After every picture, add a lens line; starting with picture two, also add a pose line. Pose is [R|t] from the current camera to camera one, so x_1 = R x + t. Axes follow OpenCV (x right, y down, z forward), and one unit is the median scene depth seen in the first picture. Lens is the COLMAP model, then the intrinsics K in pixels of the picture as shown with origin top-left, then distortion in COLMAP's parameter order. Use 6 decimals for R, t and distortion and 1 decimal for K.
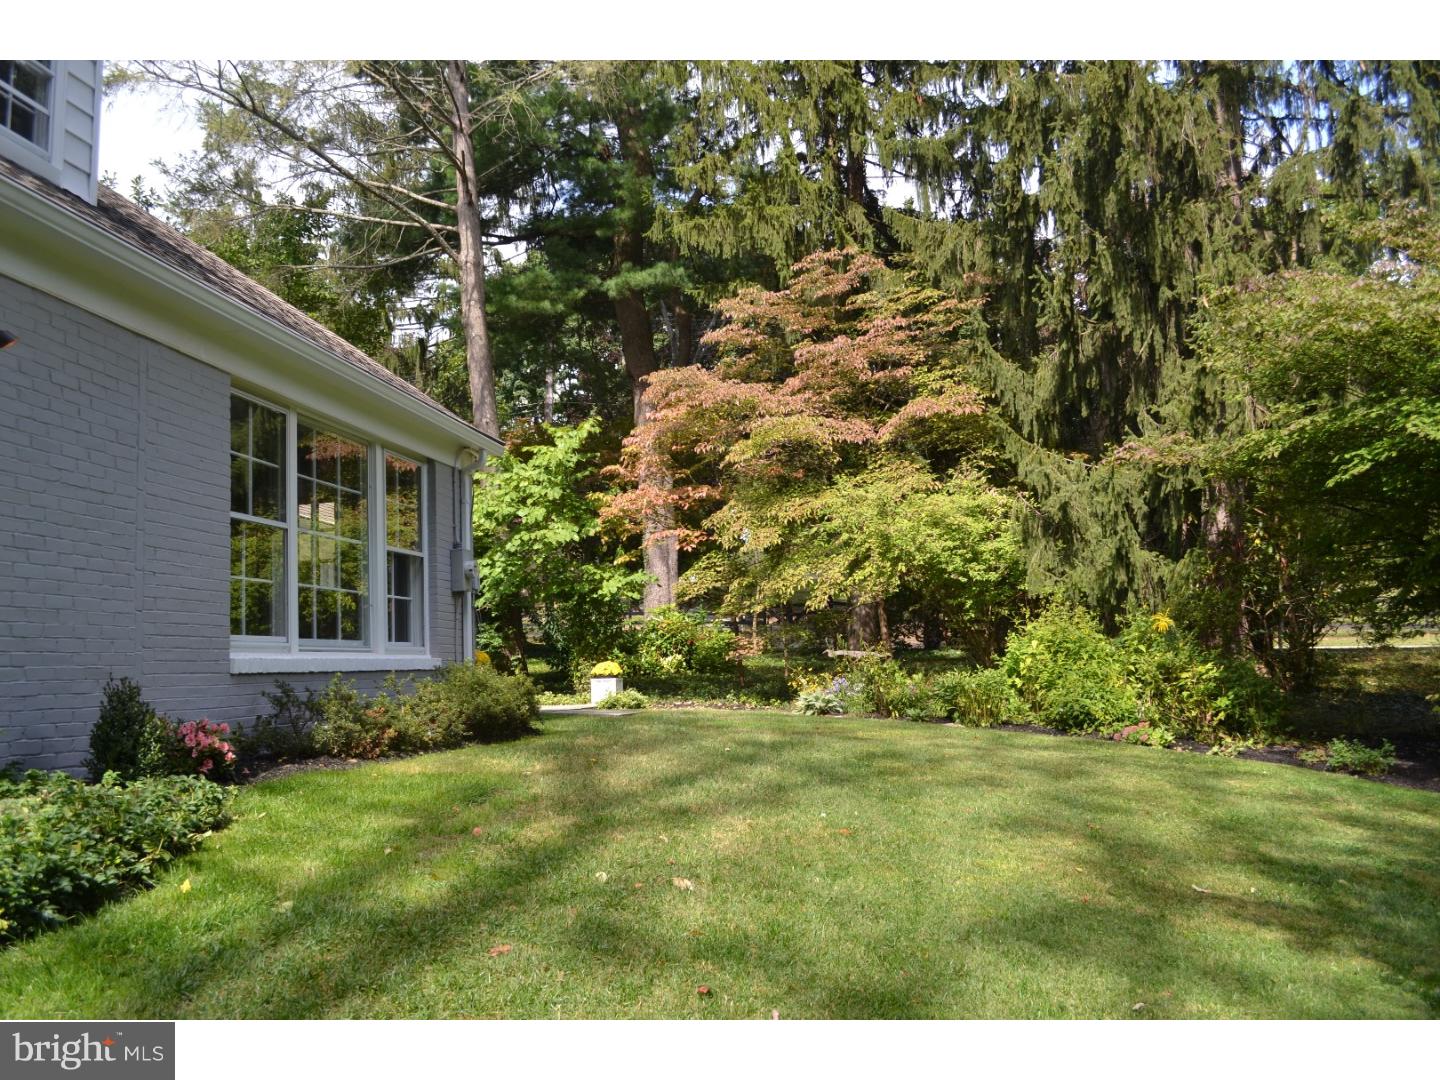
lens RADIAL K [[1256.0, 0, 720.0], [0, 1256.0, 540.0], [0, 0, 1]] dist [-0.086871, -0.001564]
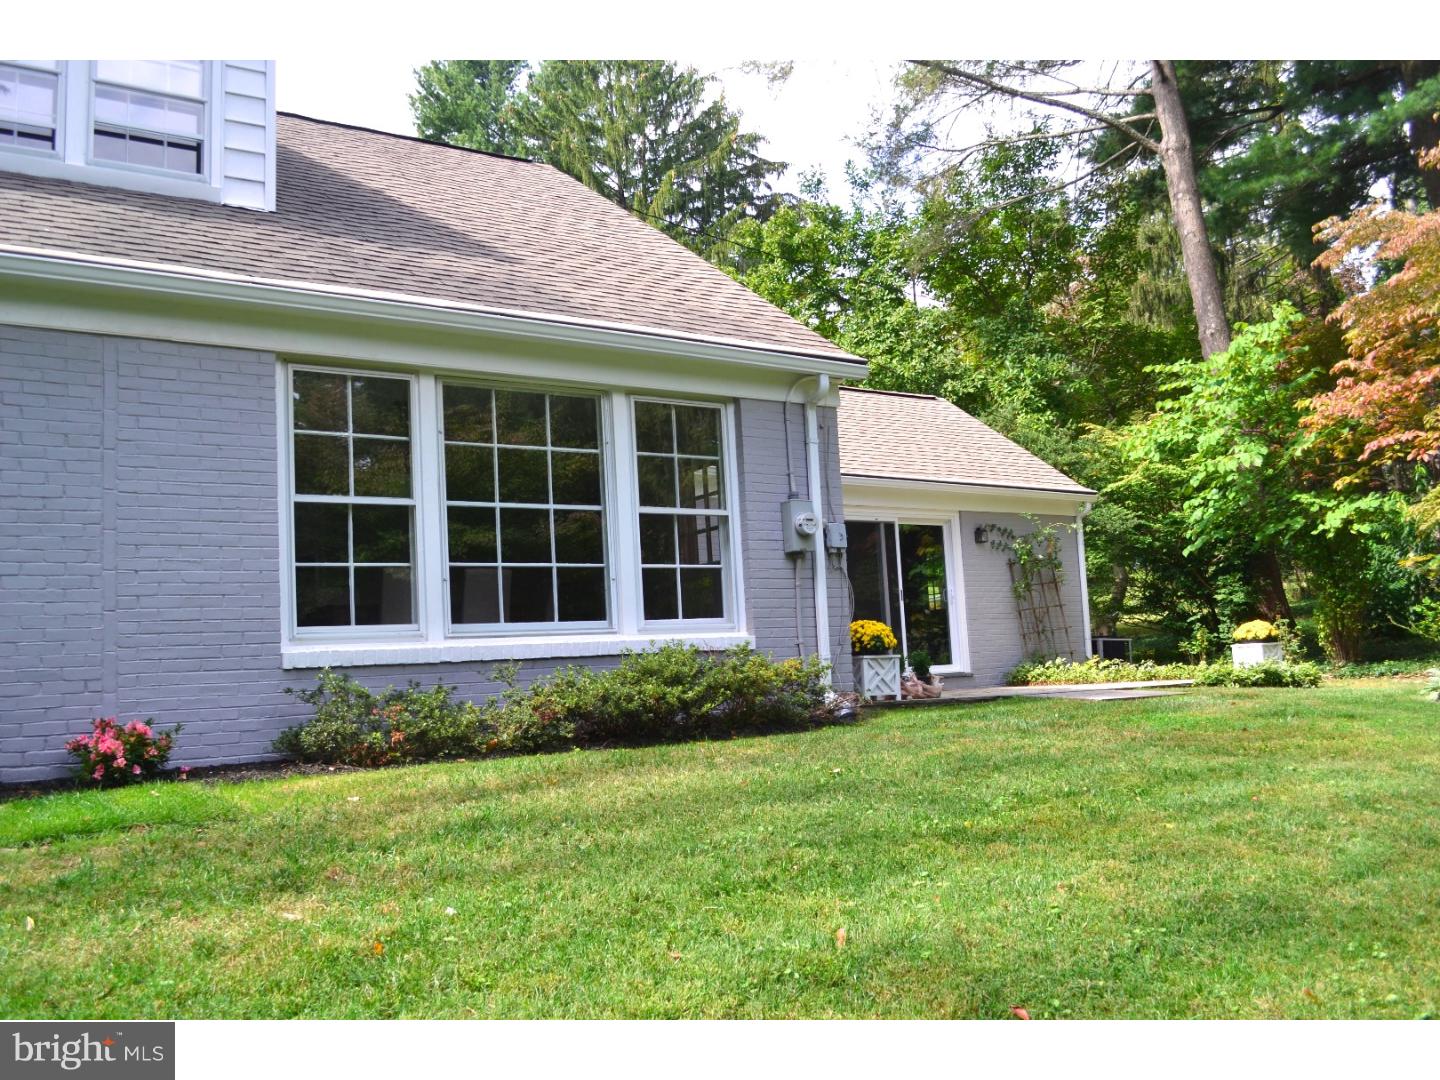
lens RADIAL K [[1256.0, 0, 720.0], [0, 1256.0, 540.0], [0, 0, 1]] dist [-0.086871, -0.001564]
pose [[0.688147, -0.080322, -0.721112, 0.538532], [0.103051, 0.994598, -0.012445, 0.058726], [0.718216, -0.065748, 0.692707, 0.615830]]
